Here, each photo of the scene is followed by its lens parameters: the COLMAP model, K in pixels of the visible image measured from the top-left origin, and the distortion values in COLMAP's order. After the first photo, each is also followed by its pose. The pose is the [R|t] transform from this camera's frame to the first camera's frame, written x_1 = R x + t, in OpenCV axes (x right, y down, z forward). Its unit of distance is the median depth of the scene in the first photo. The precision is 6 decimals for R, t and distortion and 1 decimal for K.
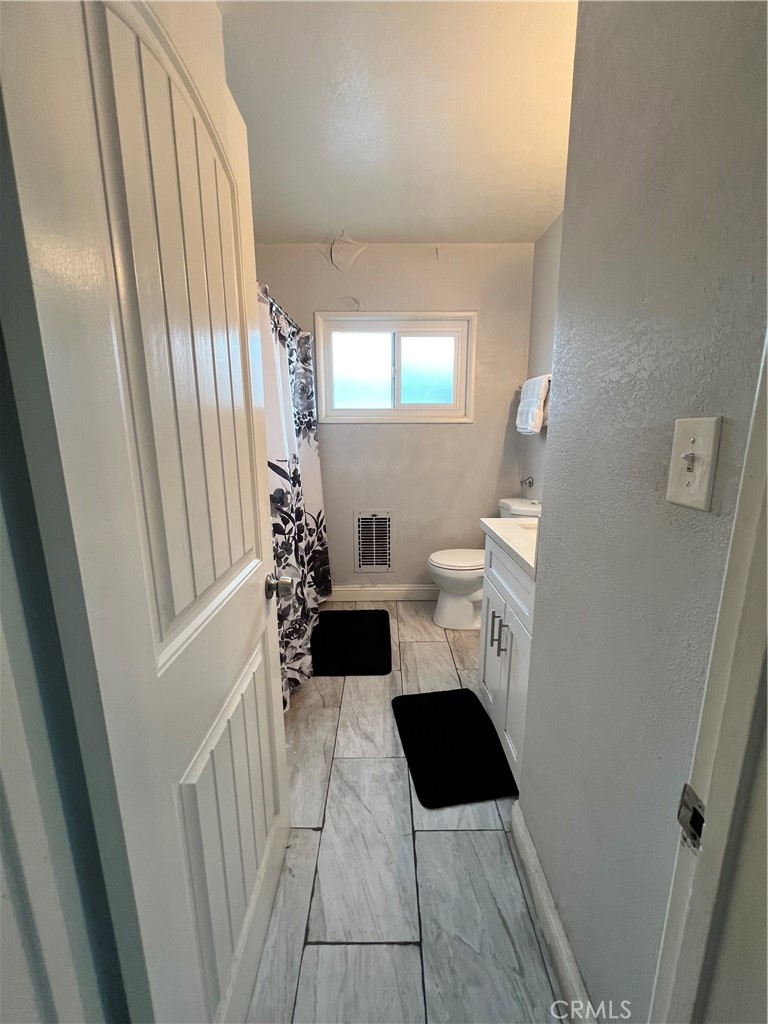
lens RADIAL K [[411.6, 0, 382.3], [0, 411.6, 511.7], [0, 0, 1]] dist [-0.005174, 0.001340]
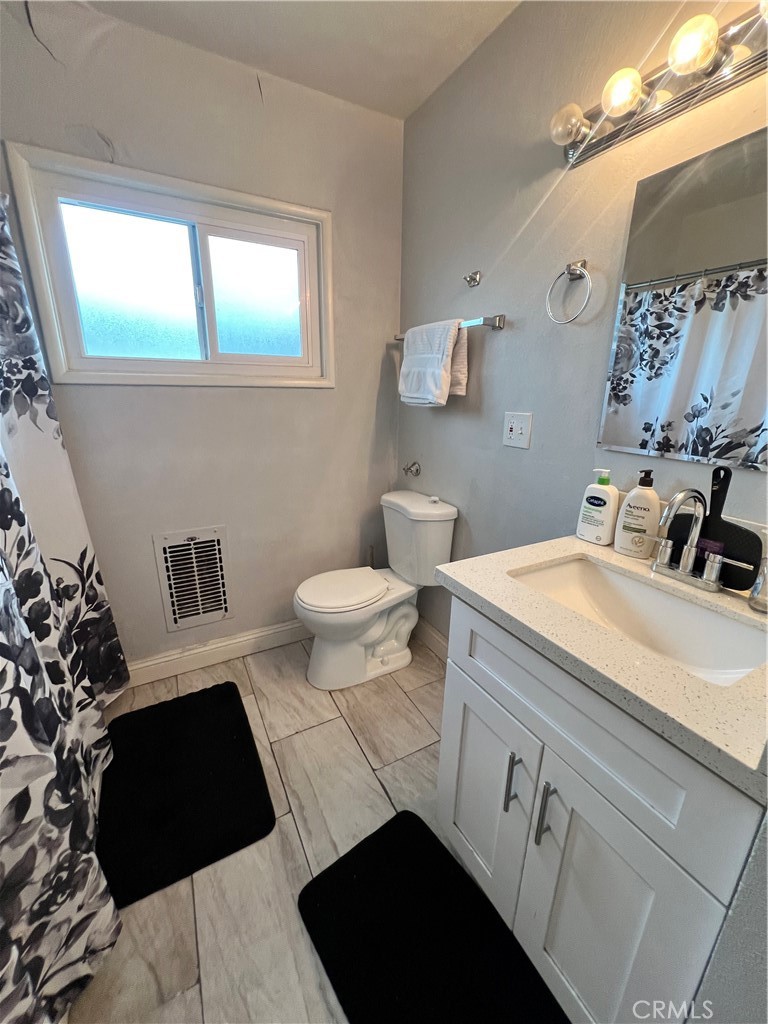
lens RADIAL K [[411.6, 0, 385.2], [0, 411.6, 510.3], [0, 0, 1]] dist [-0.005174, 0.001340]
pose [[0.879978, -0.119122, 0.459835, -0.053653], [0.079660, 0.991344, 0.104366, -0.093243], [-0.468287, -0.055209, 0.881850, 0.410838]]
